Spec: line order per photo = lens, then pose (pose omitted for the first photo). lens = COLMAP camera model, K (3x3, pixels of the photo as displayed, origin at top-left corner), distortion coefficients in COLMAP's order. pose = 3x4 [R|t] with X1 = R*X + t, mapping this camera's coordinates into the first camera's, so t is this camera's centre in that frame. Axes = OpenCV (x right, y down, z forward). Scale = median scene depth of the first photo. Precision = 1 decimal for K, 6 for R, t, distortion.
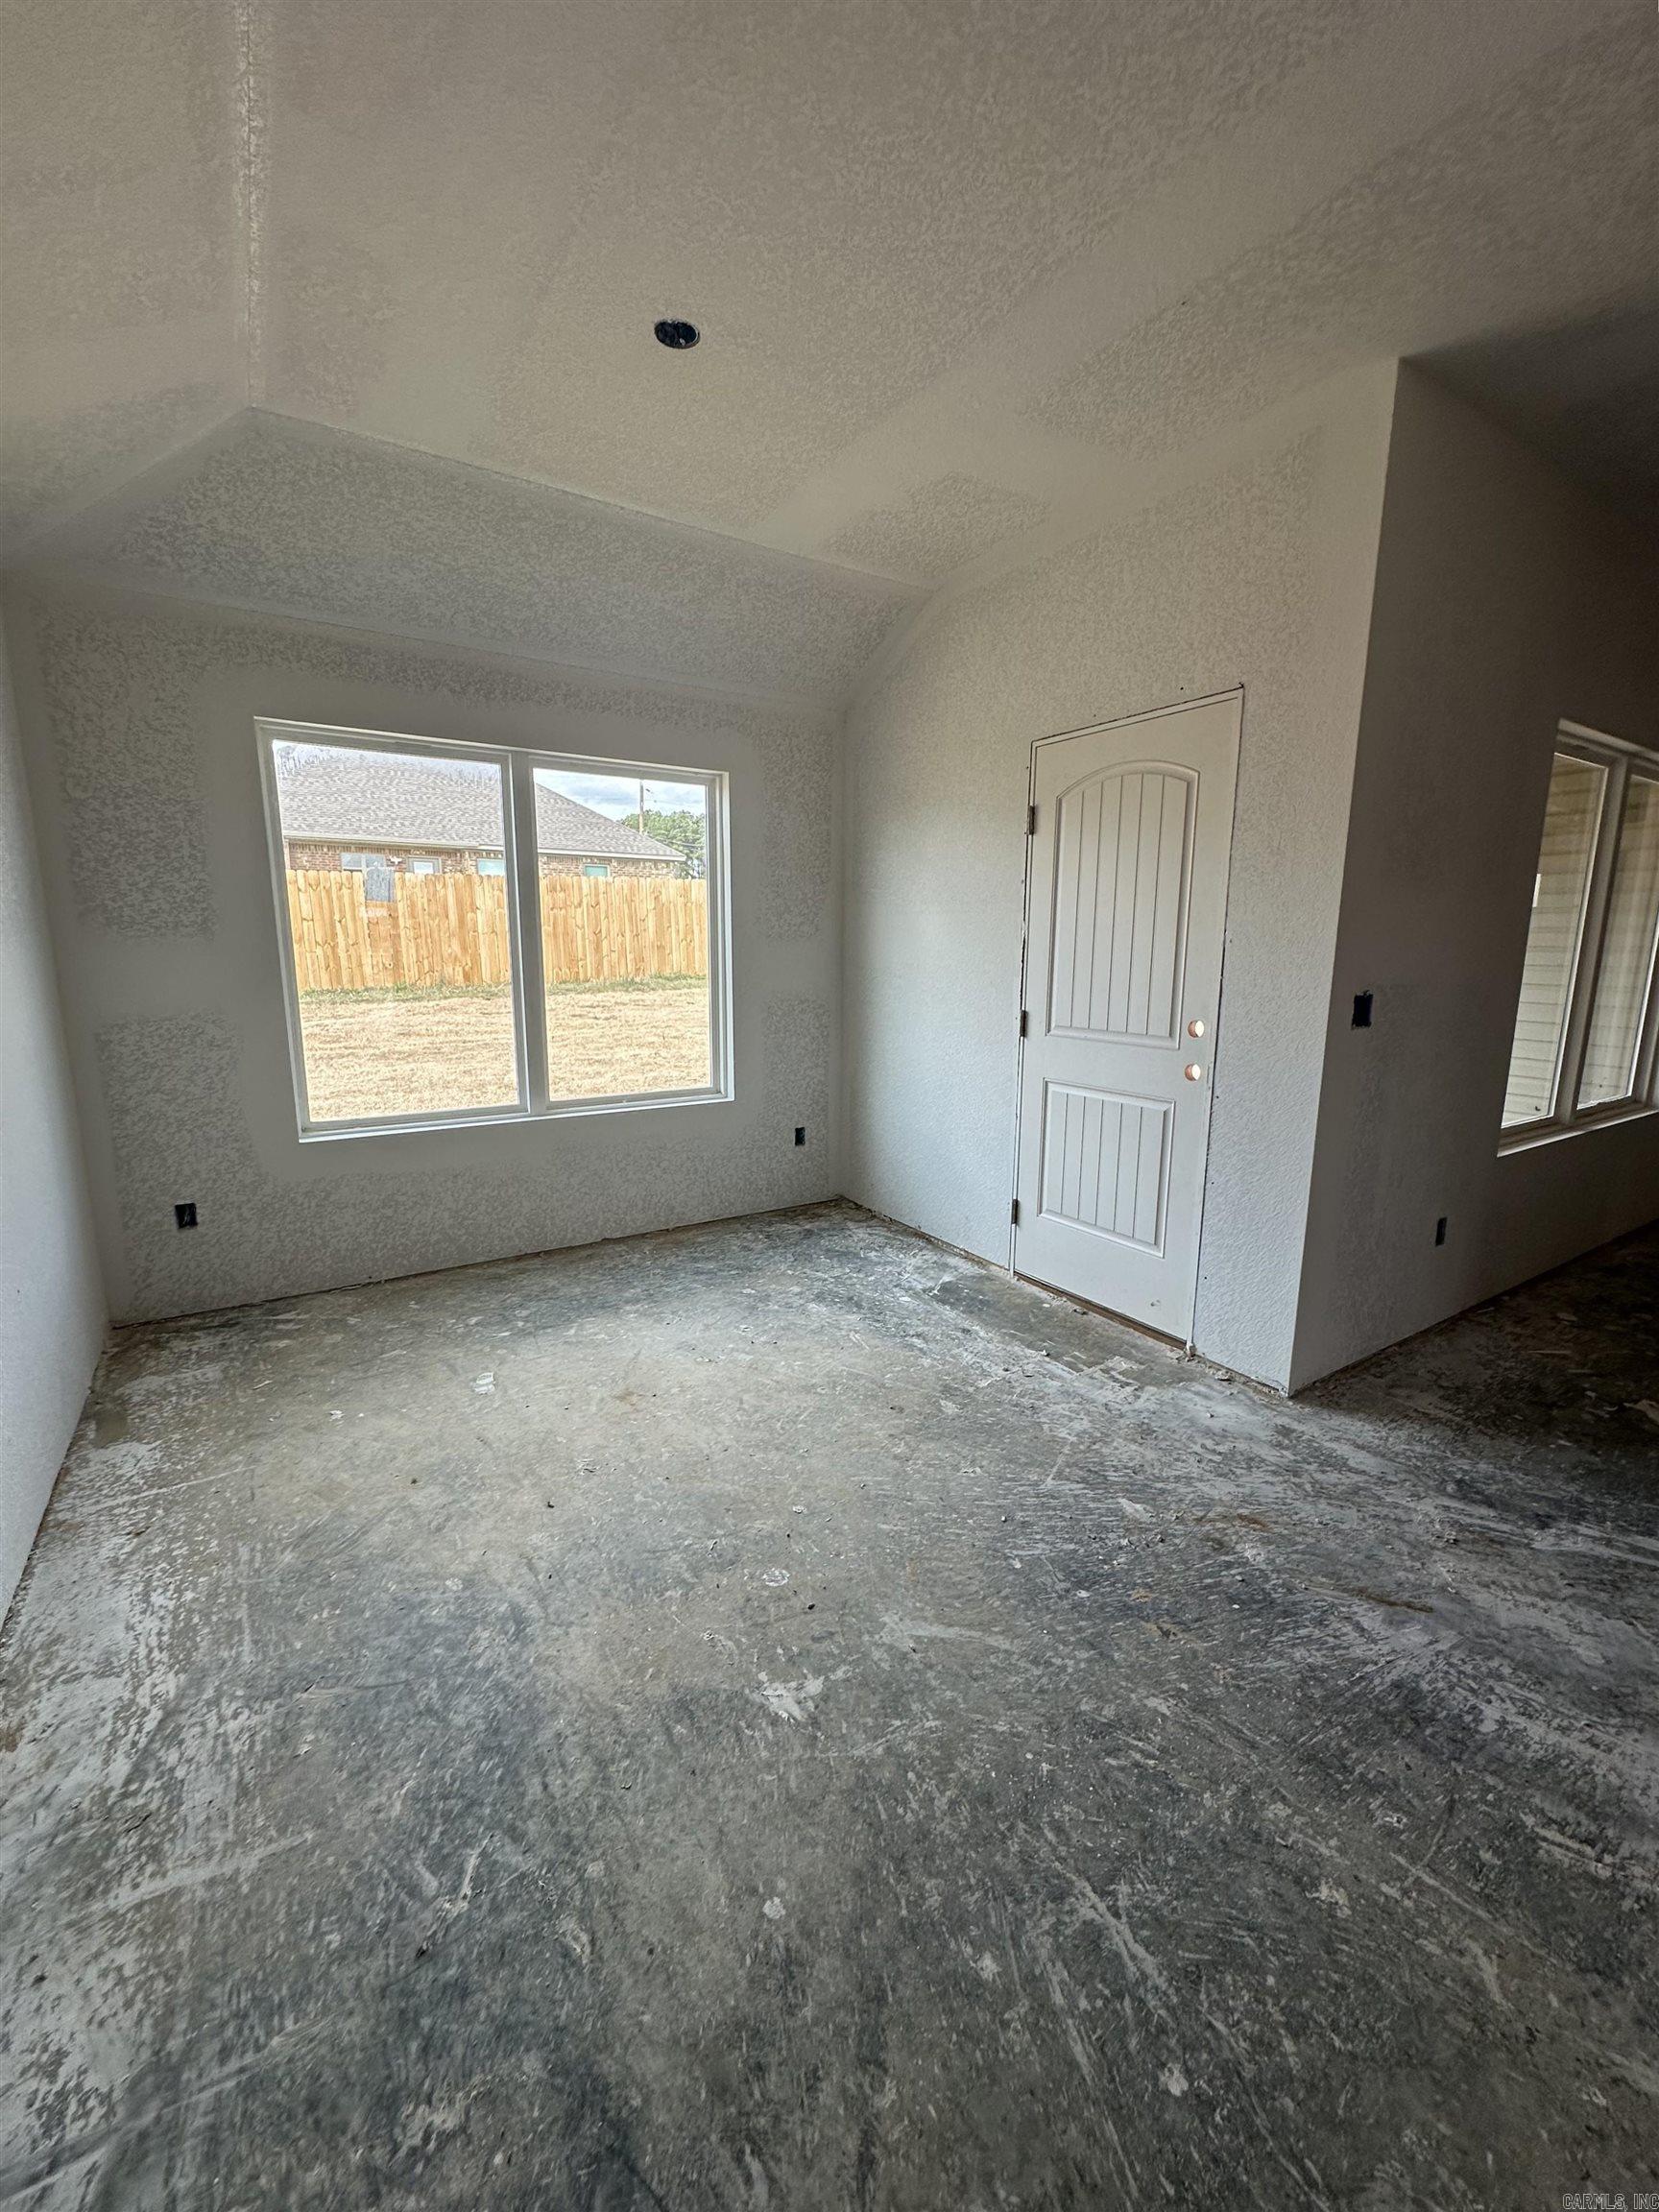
lens RADIAL K [[884.1, 0, 829.5], [0, 884.1, 1106.0], [0, 0, 1]] dist [-0.002058, -0.000316]
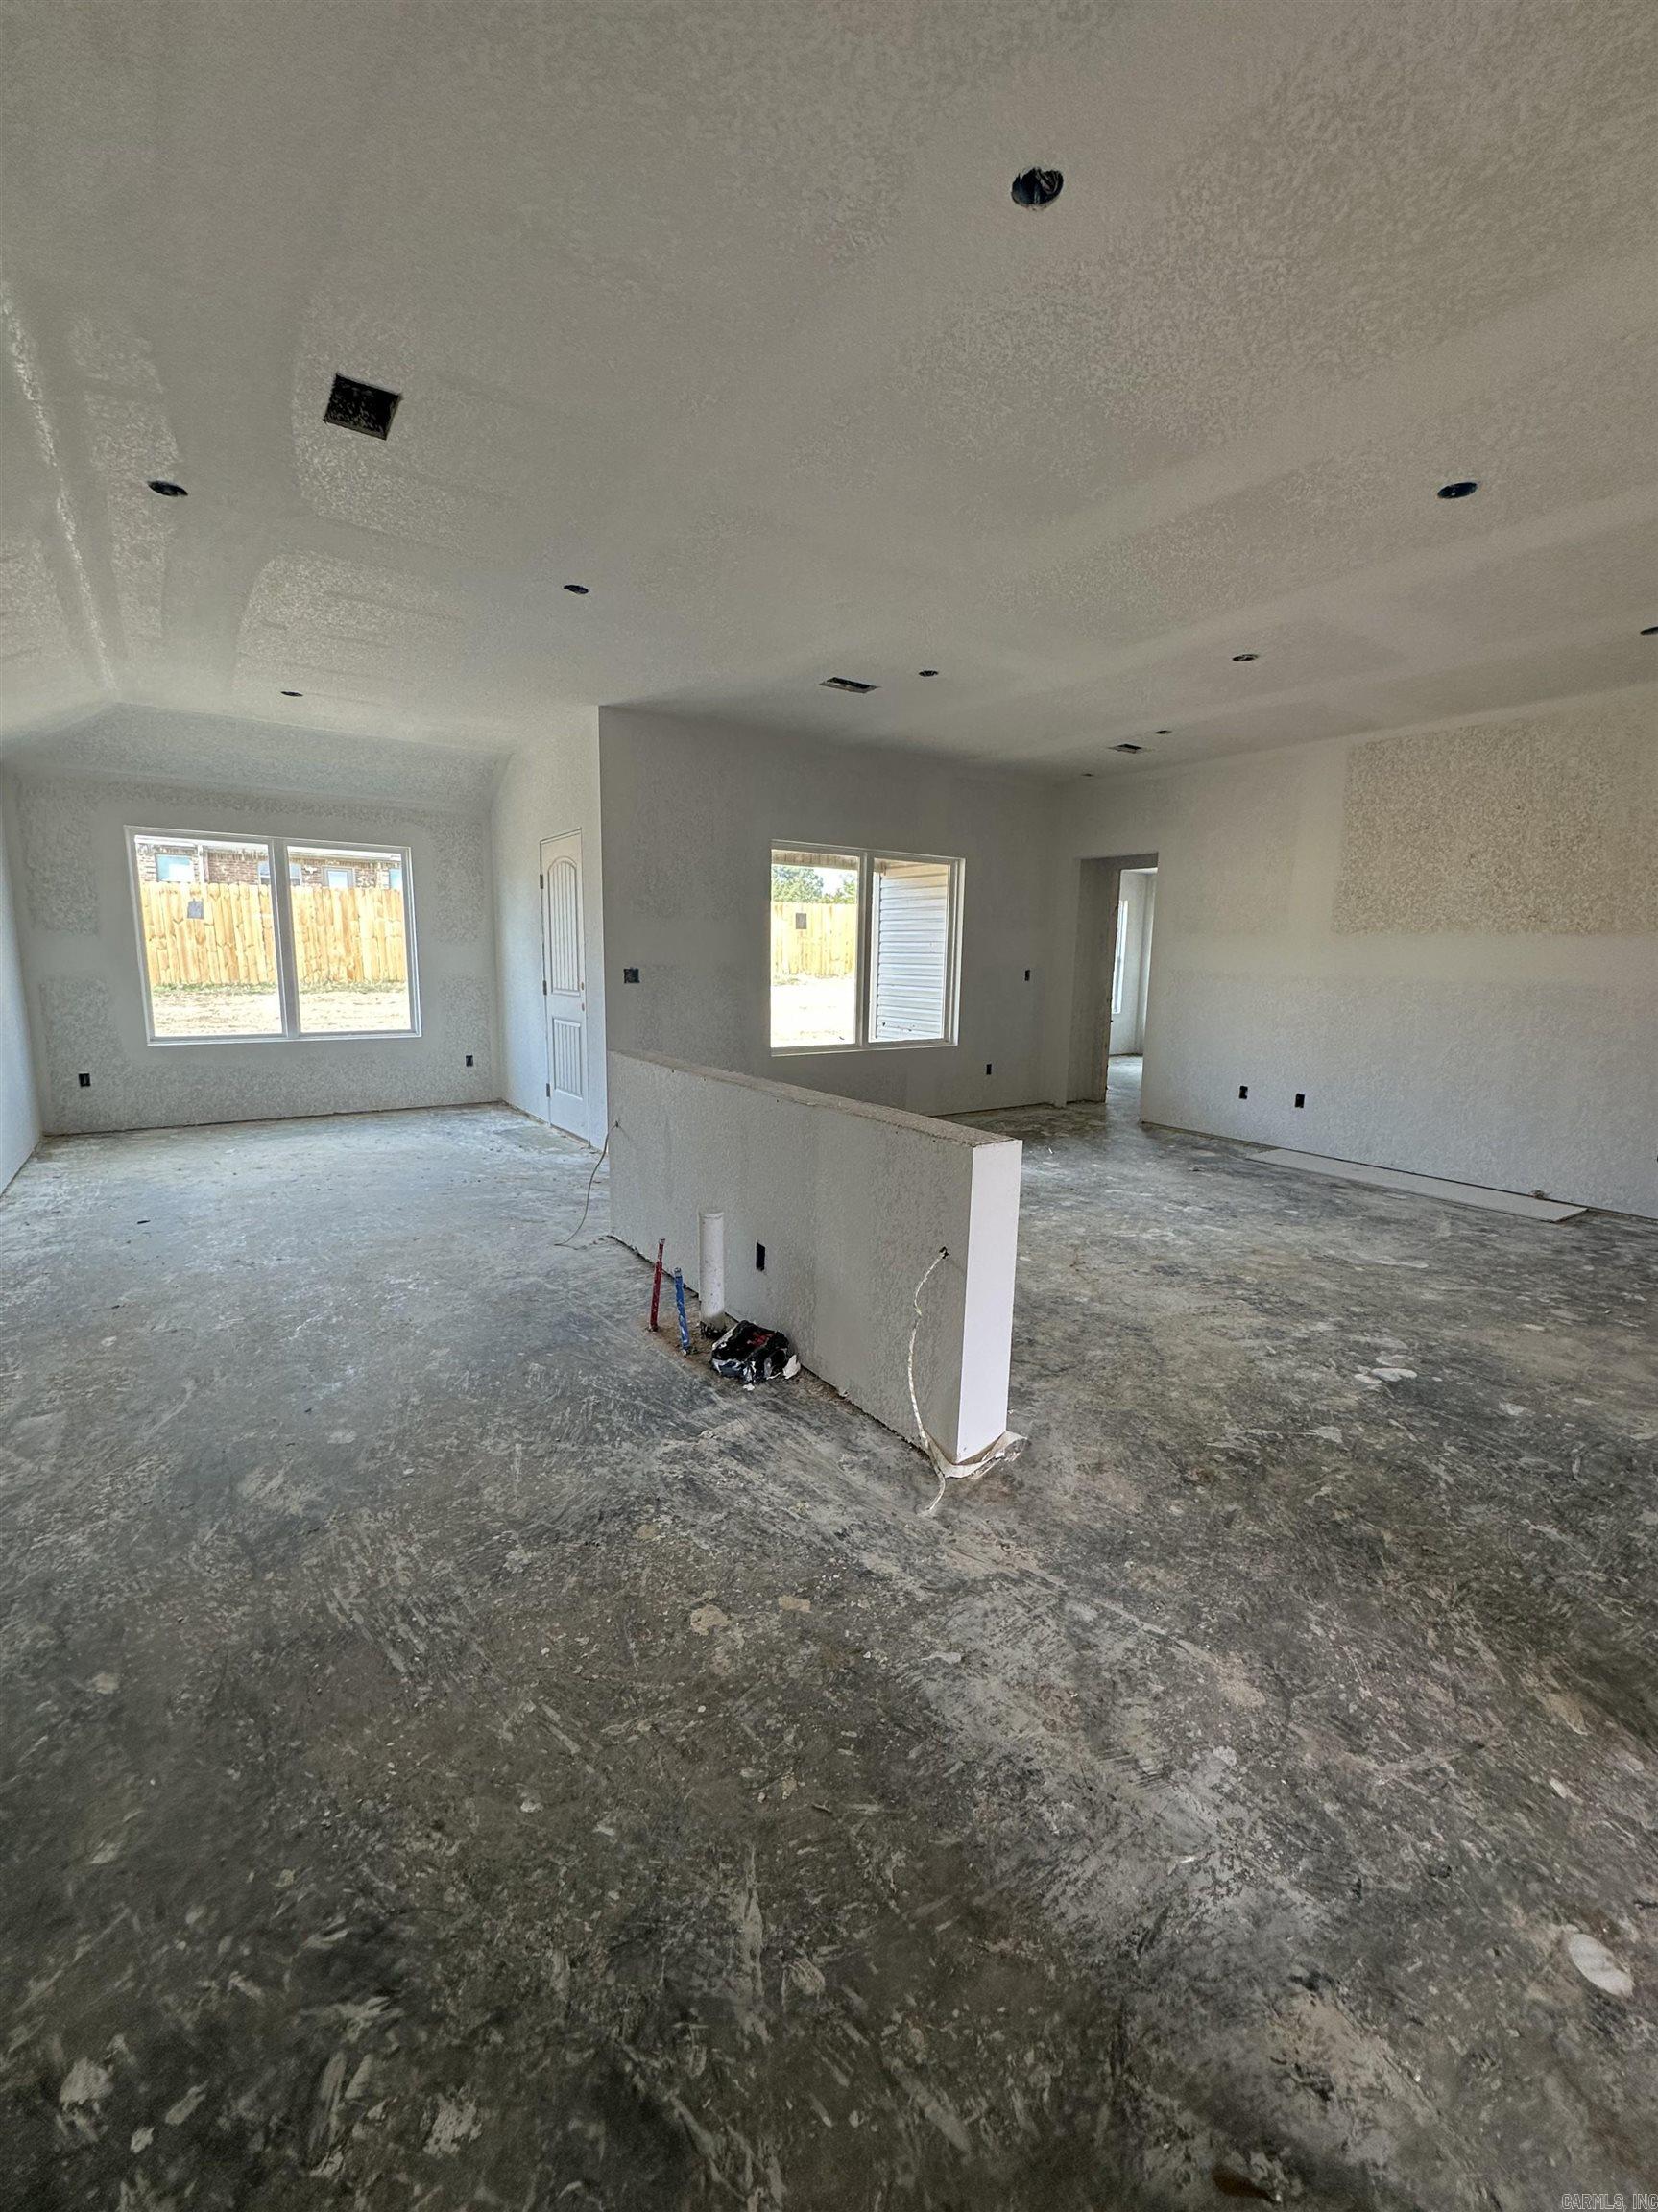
lens RADIAL K [[907.0, 0, 829.0], [0, 907.0, 1106.0], [0, 0, 1]] dist [-0.003585, -0.000239]
pose [[0.999121, 0.007167, 0.041297, 0.747291], [-0.006461, 0.999831, -0.017202, 0.188731], [-0.041414, 0.016920, 0.998999, -0.953418]]
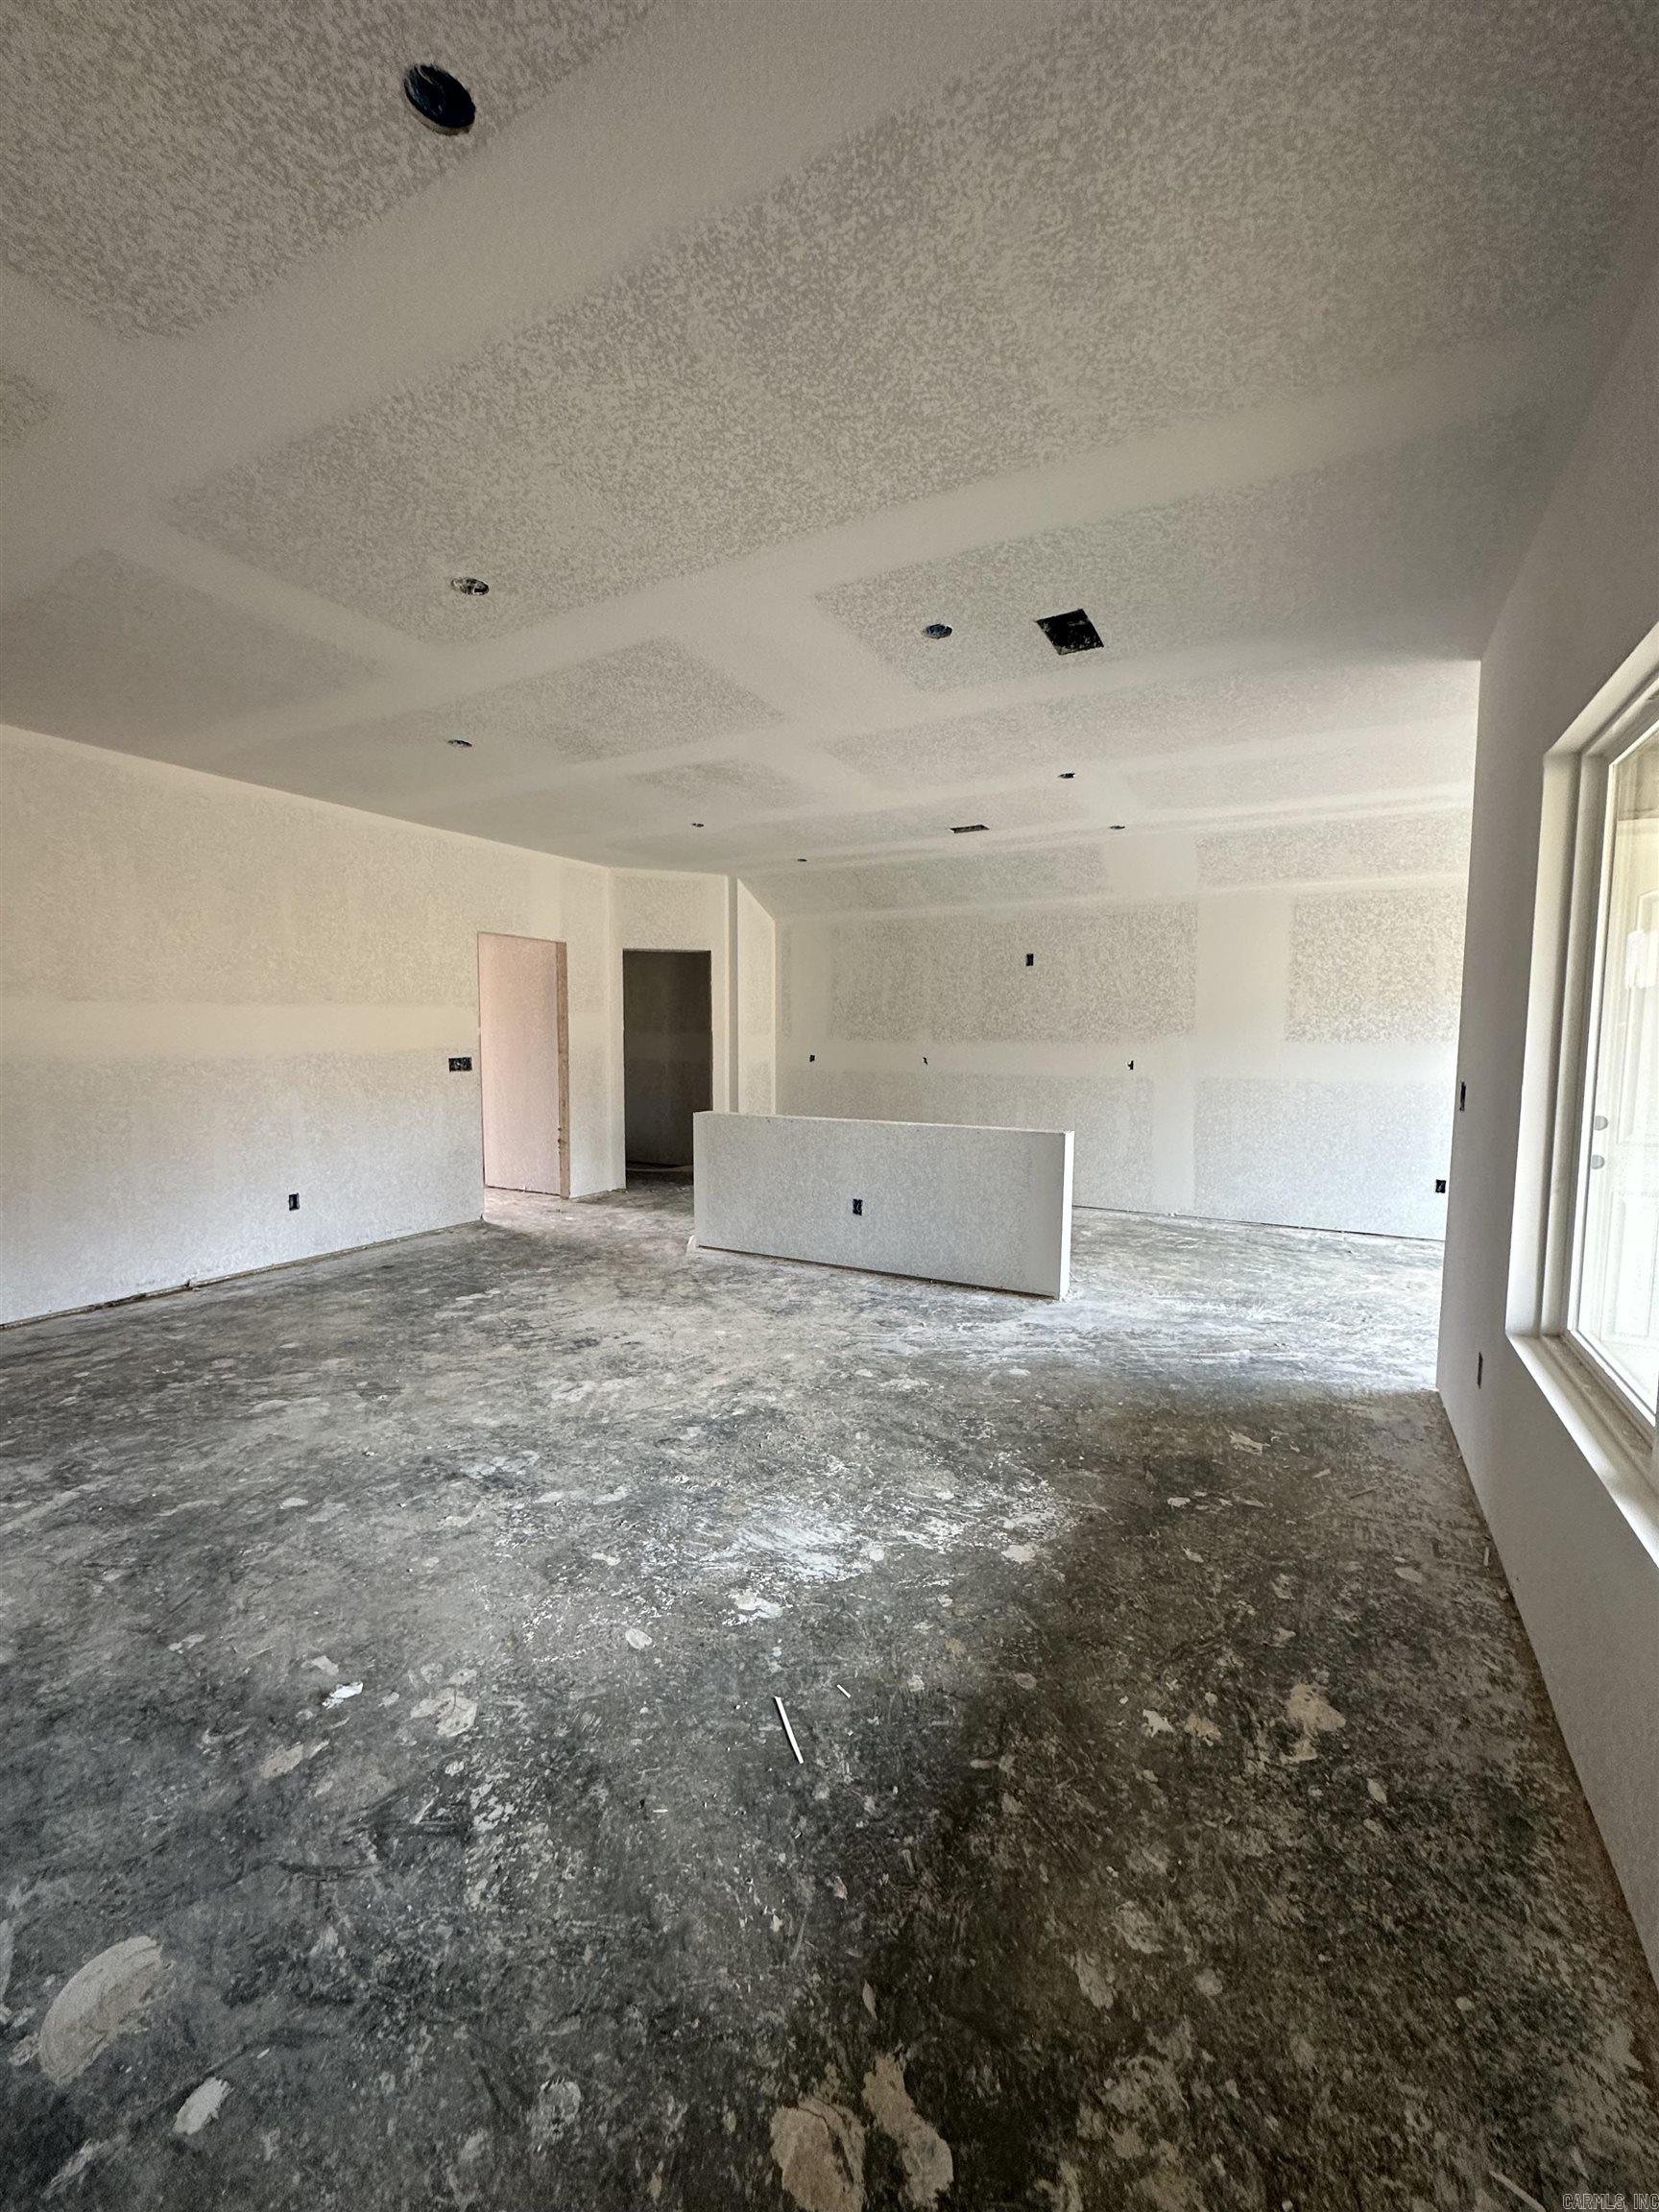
lens RADIAL K [[884.1, 0, 829.5], [0, 884.1, 1106.0], [0, 0, 1]] dist [-0.002058, -0.000316]
pose [[-0.874928, 0.030467, -0.483294, 1.492135], [-0.097255, 0.966629, 0.237002, -0.227492], [0.474387, 0.254362, -0.842767, 1.220538]]
